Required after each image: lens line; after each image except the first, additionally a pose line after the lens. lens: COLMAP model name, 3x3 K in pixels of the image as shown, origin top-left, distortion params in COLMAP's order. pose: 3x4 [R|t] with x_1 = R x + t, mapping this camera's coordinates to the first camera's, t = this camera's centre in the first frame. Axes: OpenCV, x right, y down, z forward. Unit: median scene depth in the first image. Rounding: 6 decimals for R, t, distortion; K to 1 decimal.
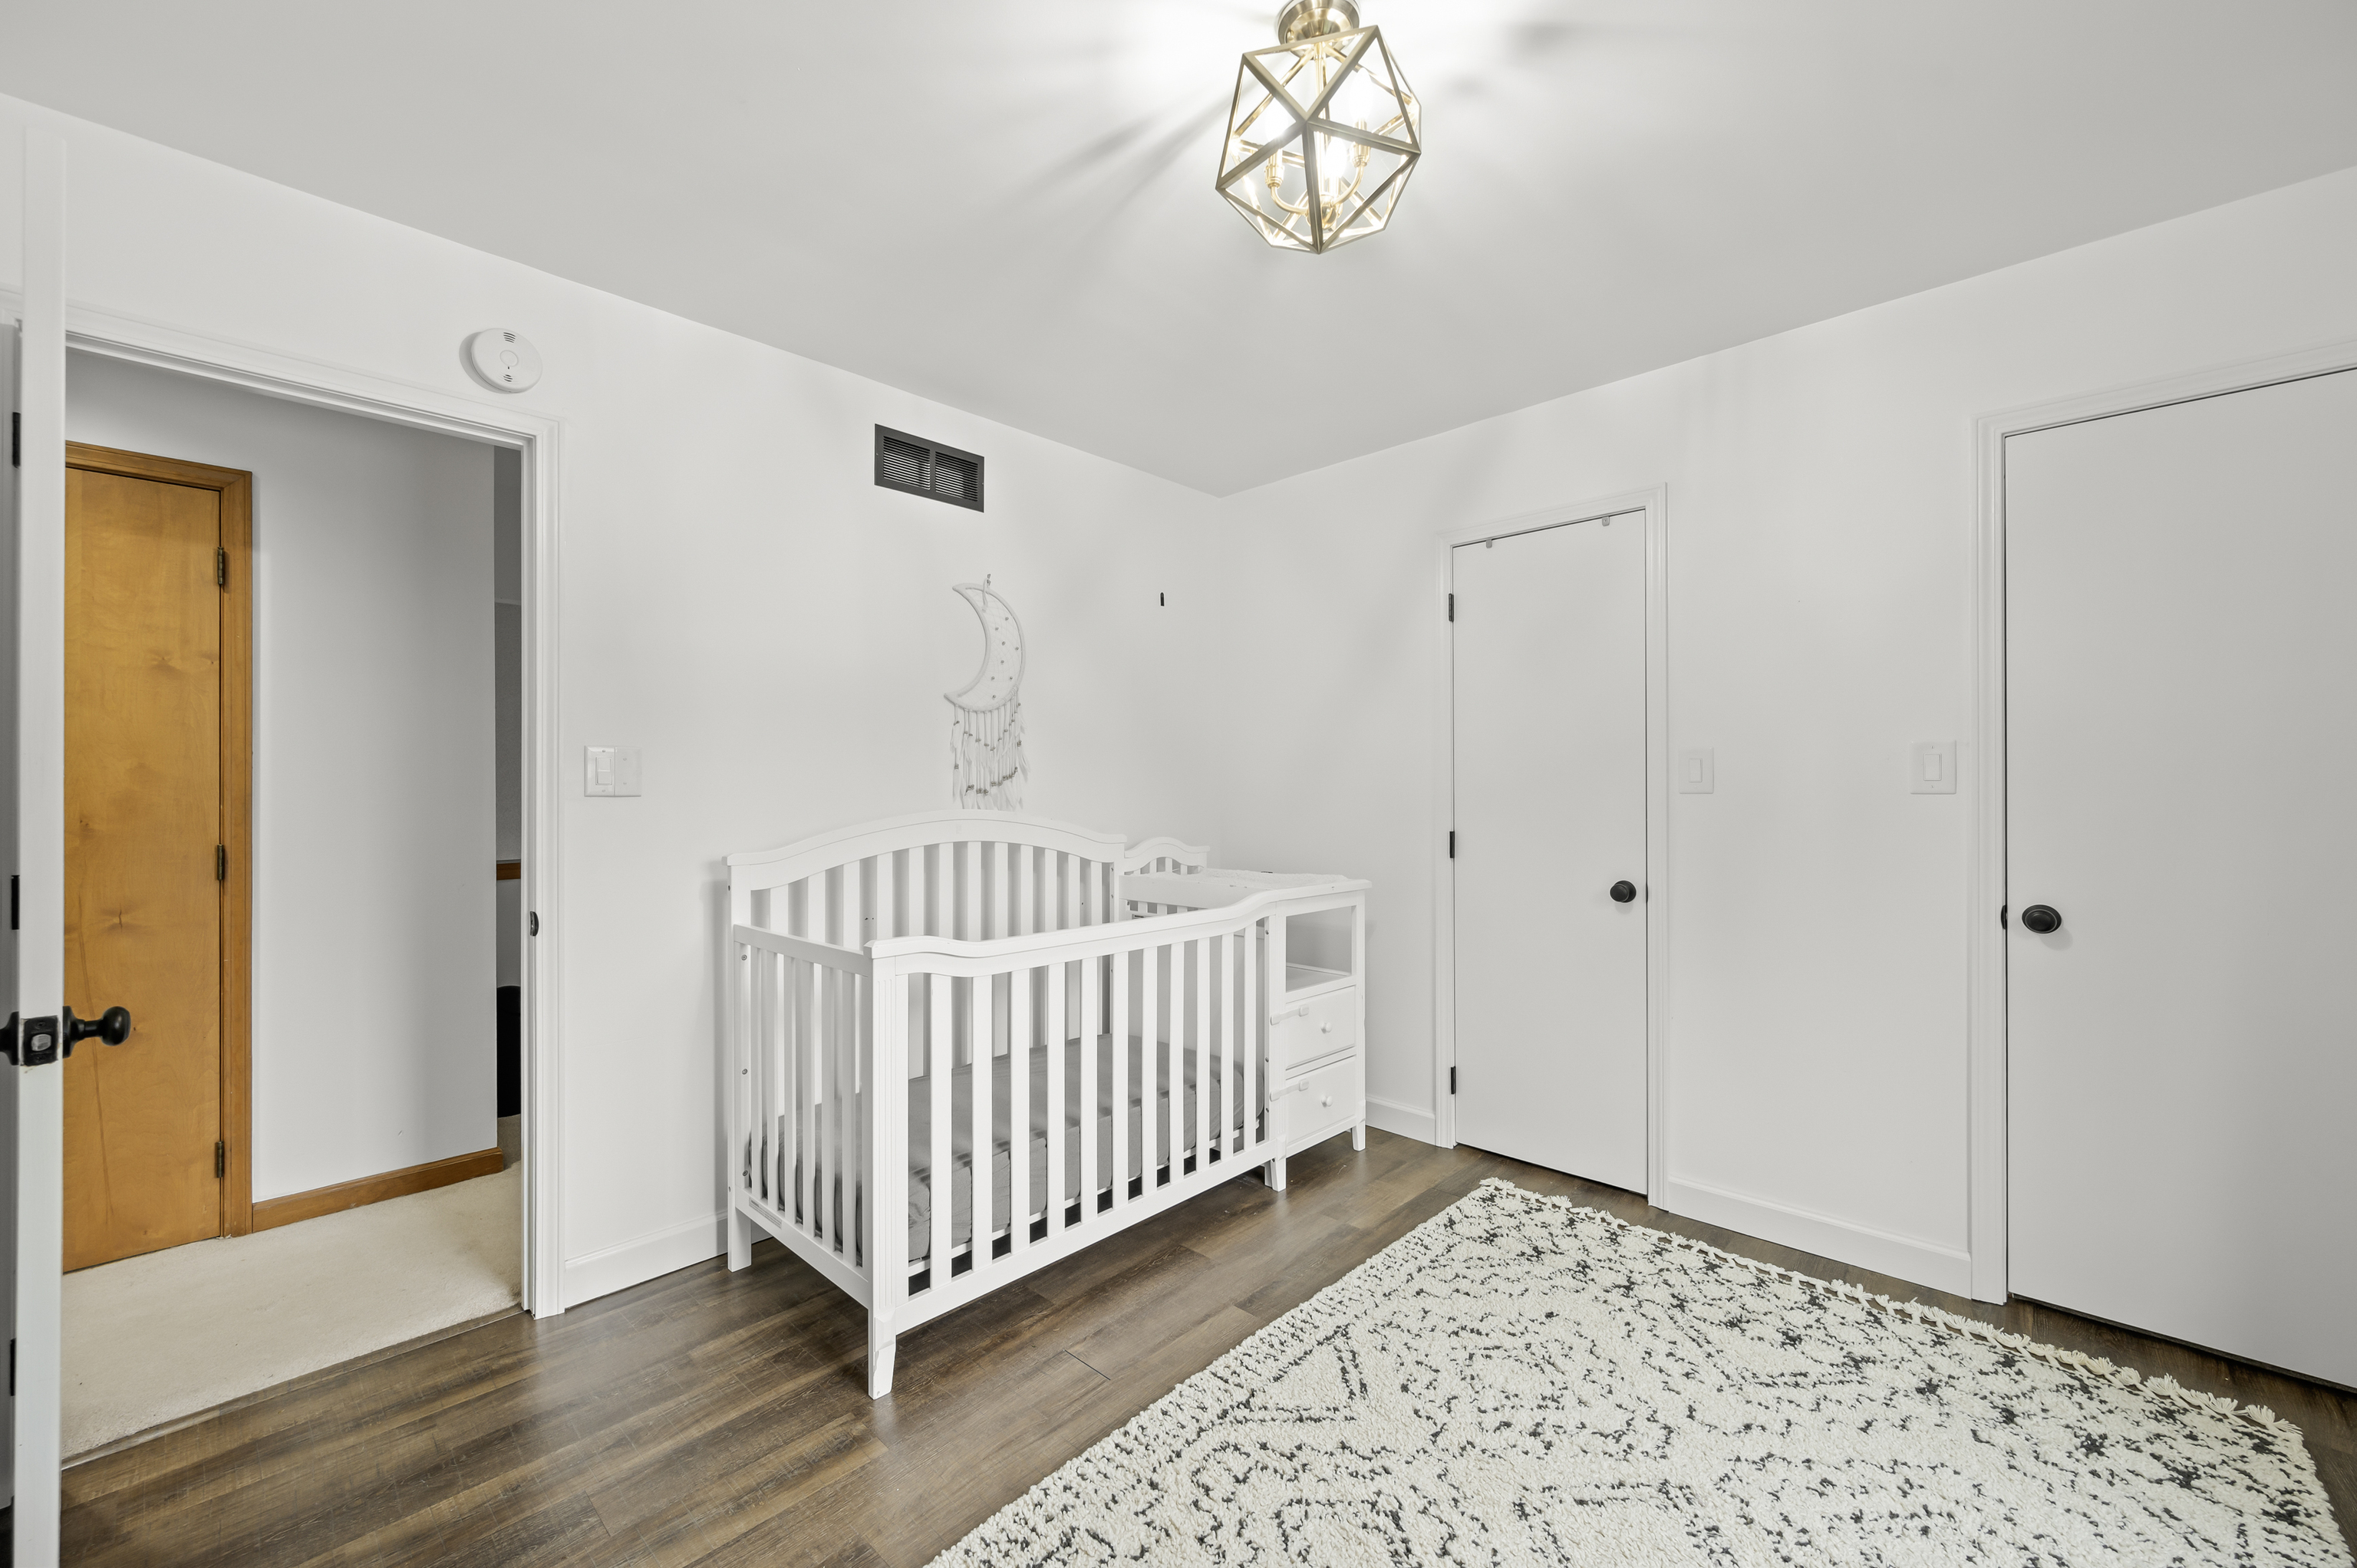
lens RADIAL K [[935.9, 0, 1178.5], [0, 935.9, 784.0], [0, 0, 1]] dist [-0.001475, -0.000225]
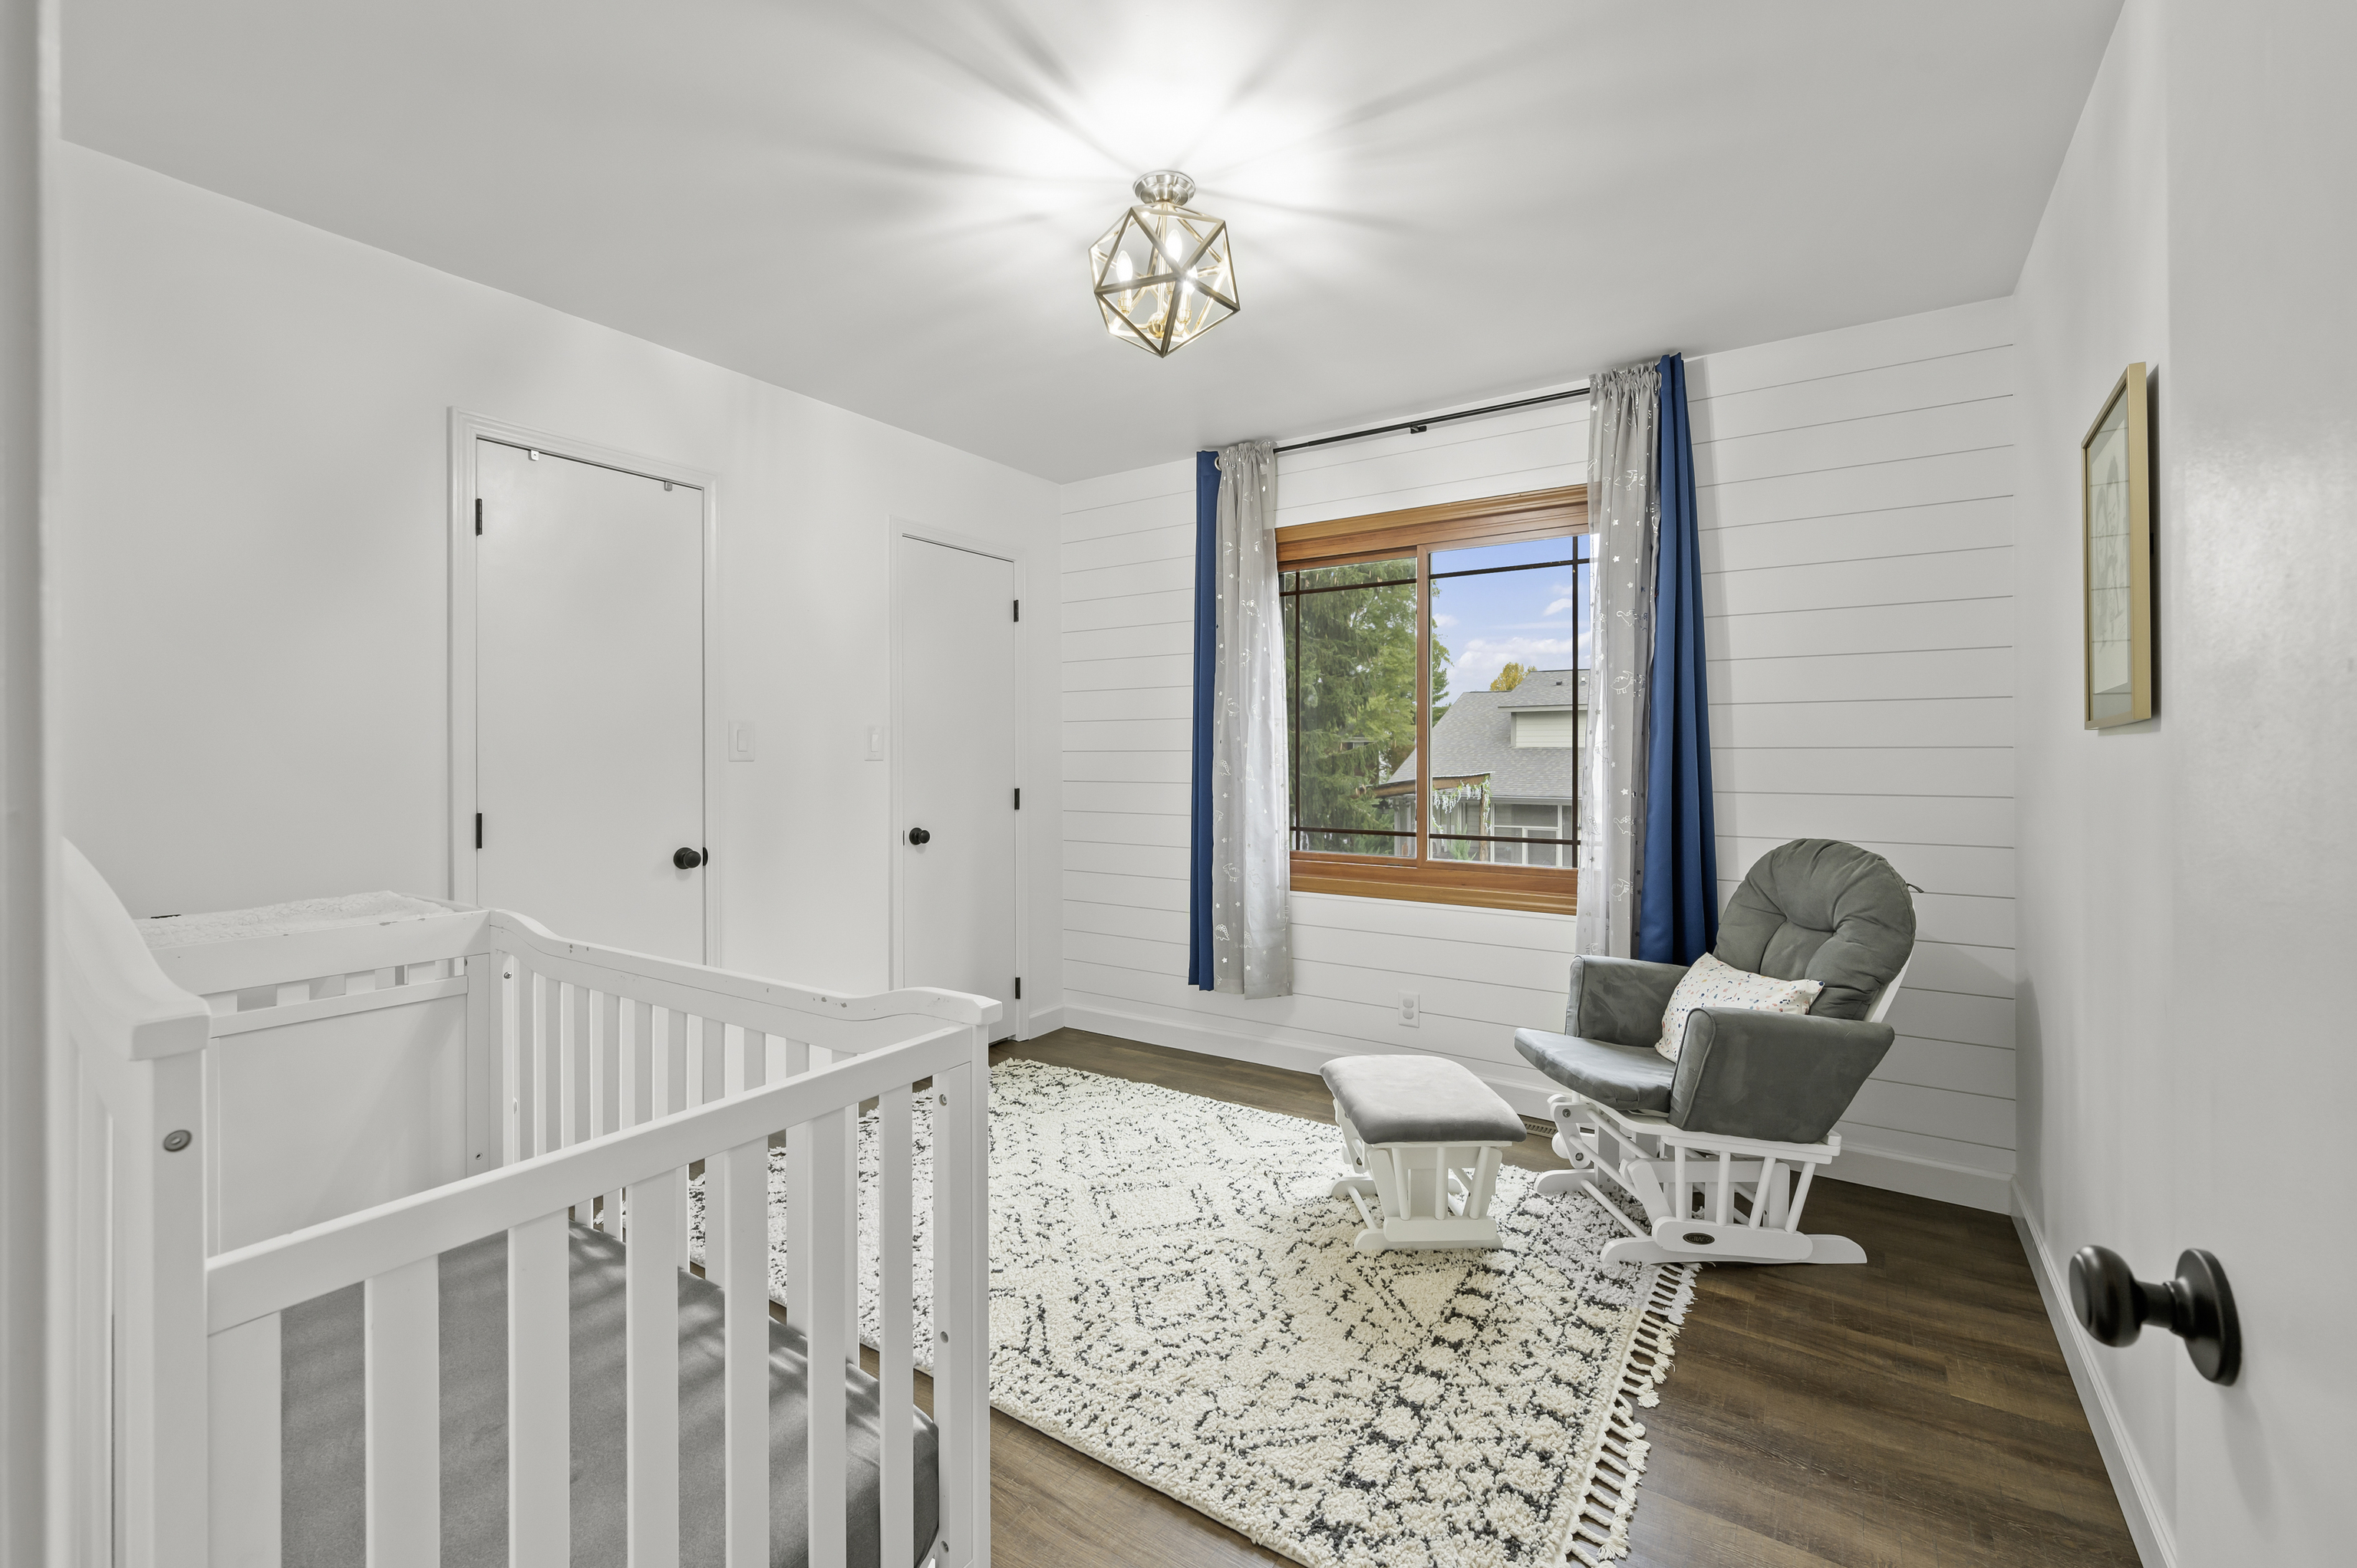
lens RADIAL K [[986.7, 0, 1174.3], [0, 986.7, 750.3], [0, 0, 1]] dist [0.000546, -0.000010]
pose [[-0.167189, 0.005062, 0.985912, -1.082999], [0.003004, 0.999985, -0.004624, 0.006970], [-0.985920, 0.002189, -0.167202, 1.063701]]
